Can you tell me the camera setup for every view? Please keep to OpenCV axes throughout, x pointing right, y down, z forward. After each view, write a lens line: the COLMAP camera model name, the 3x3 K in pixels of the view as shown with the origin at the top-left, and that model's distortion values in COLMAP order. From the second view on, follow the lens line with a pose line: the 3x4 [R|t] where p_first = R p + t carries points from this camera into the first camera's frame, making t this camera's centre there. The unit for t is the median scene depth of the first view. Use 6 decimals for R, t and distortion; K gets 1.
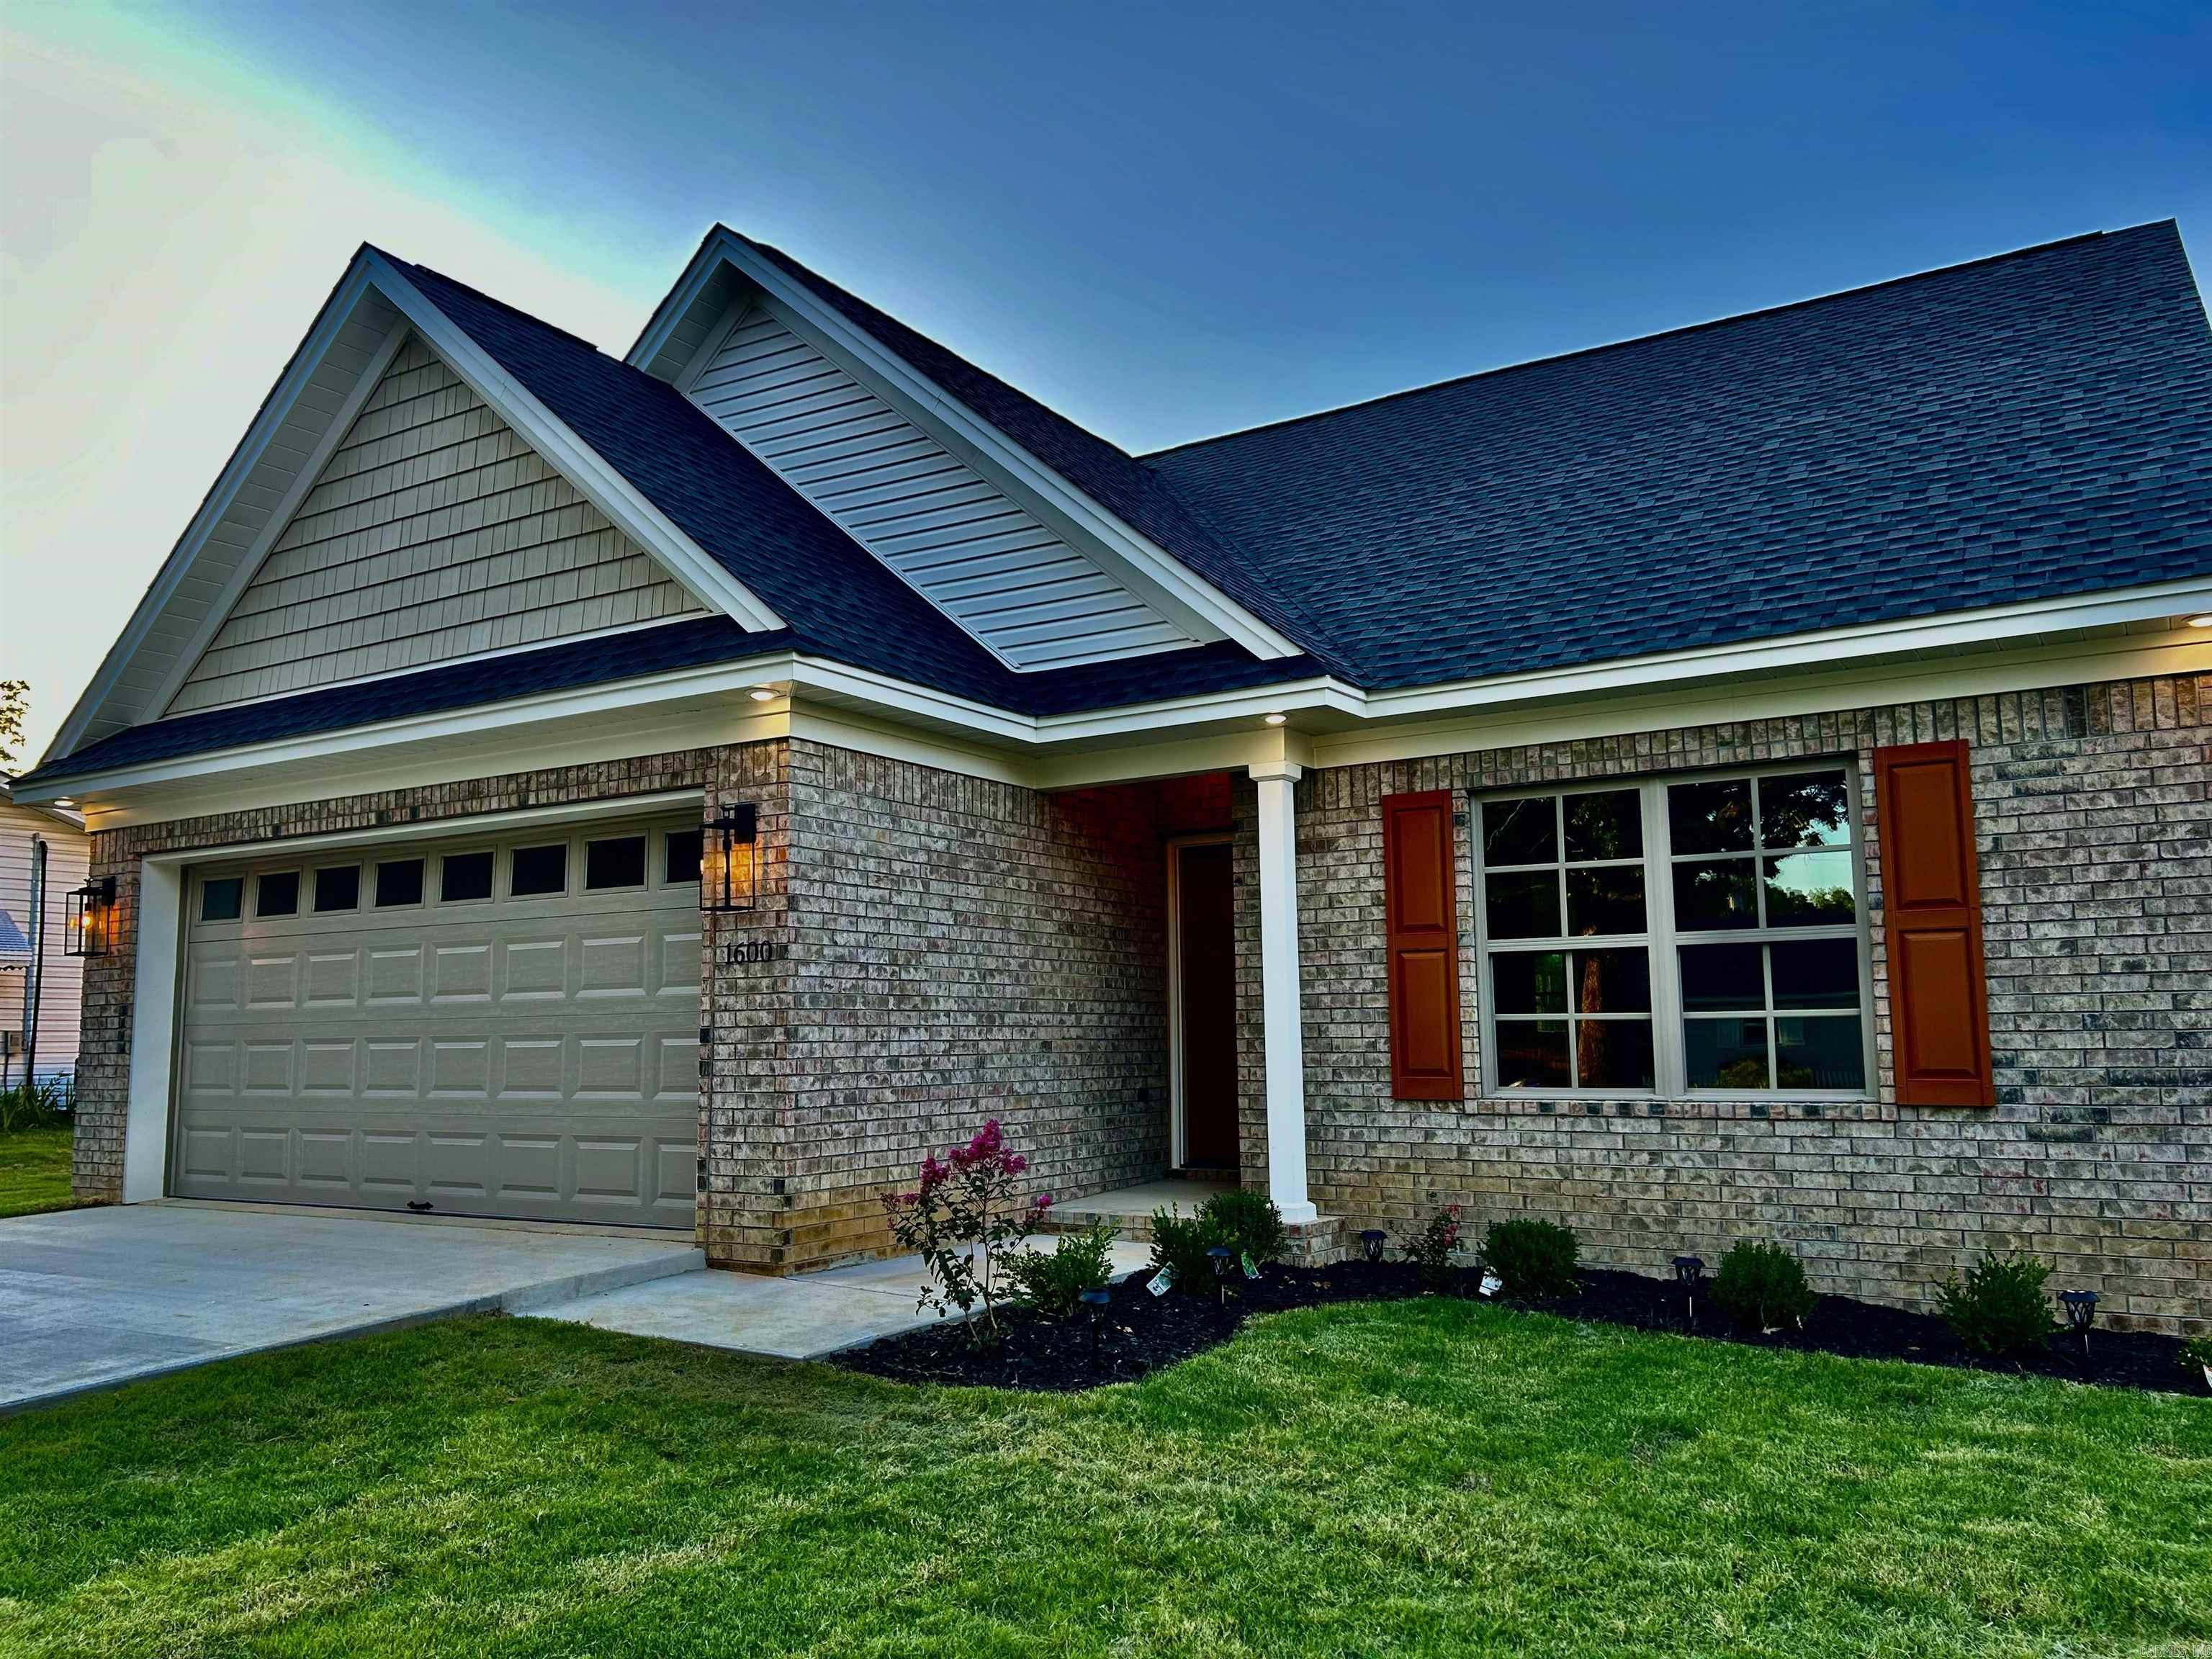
lens RADIAL K [[1664.0, 0, 1089.9], [0, 1664.0, 846.4], [0, 0, 1]] dist [0.043728, -0.046412]
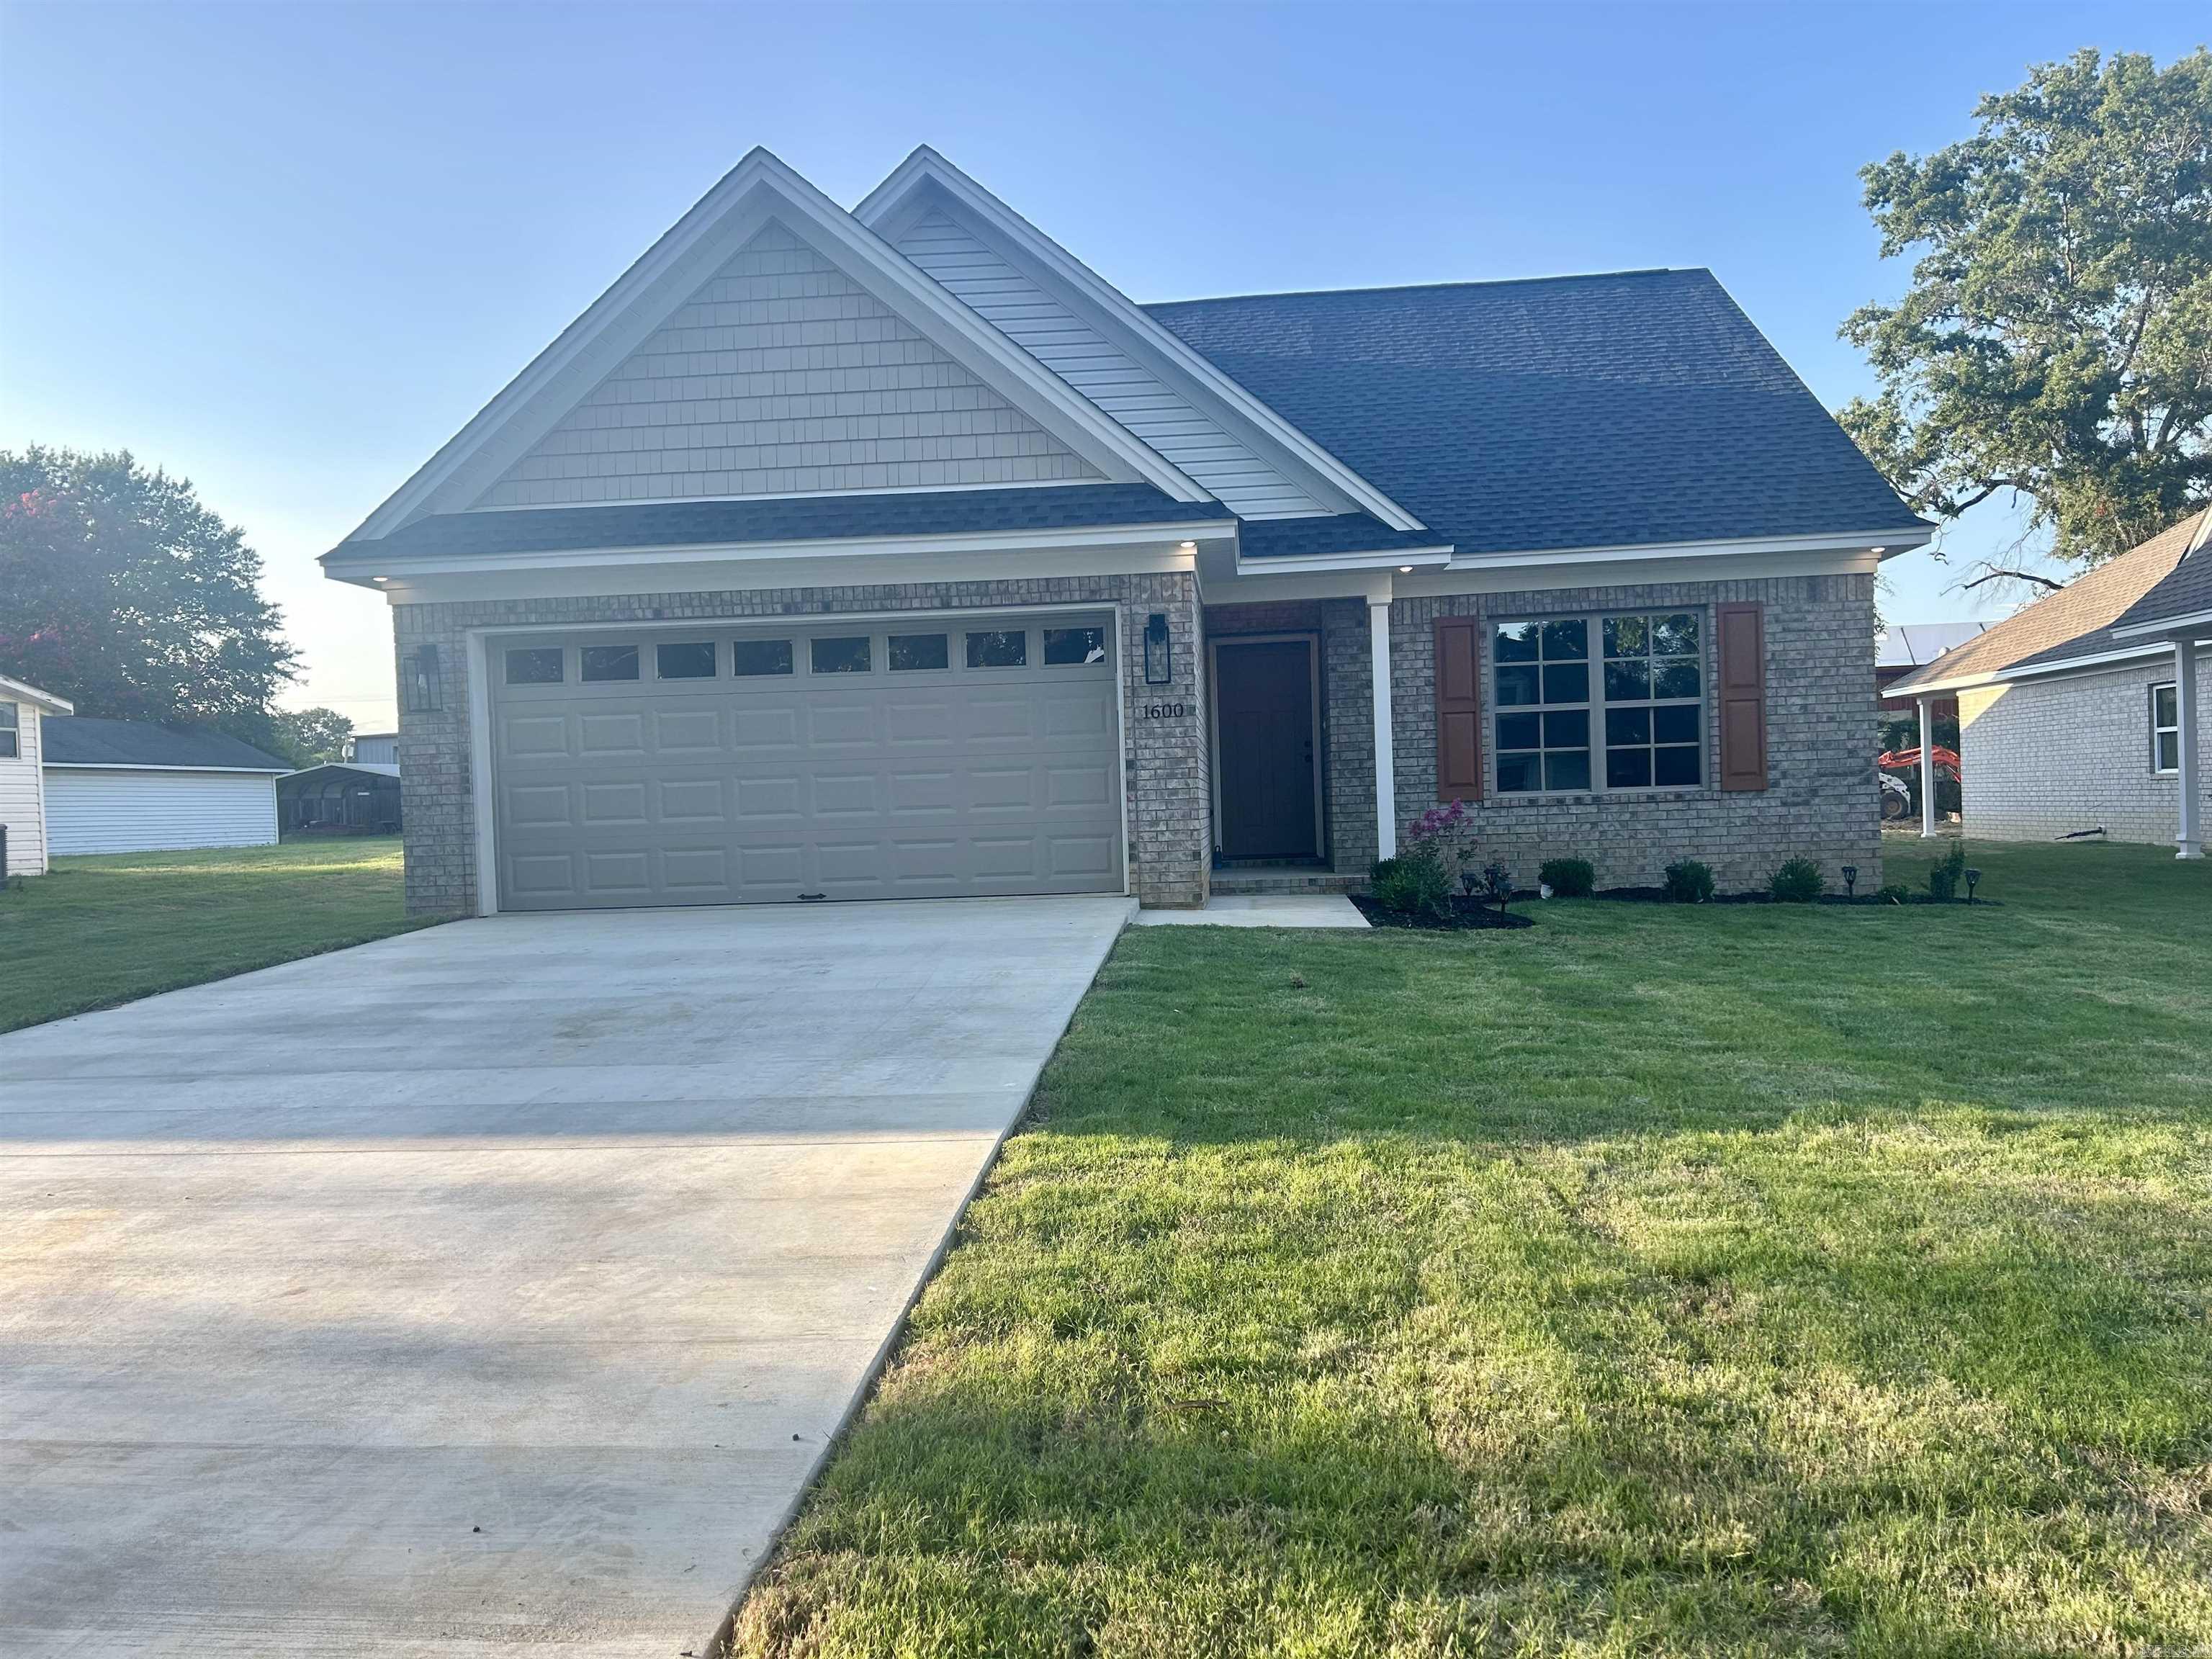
lens RADIAL K [[1664.0, 0, 1109.8], [0, 1664.0, 838.5], [0, 0, 1]] dist [0.043728, -0.046412]
pose [[0.889321, -0.028330, 0.456404, -0.974020], [-0.028204, 0.992781, 0.116580, 0.003743], [-0.456412, -0.116549, 0.882102, -0.363624]]
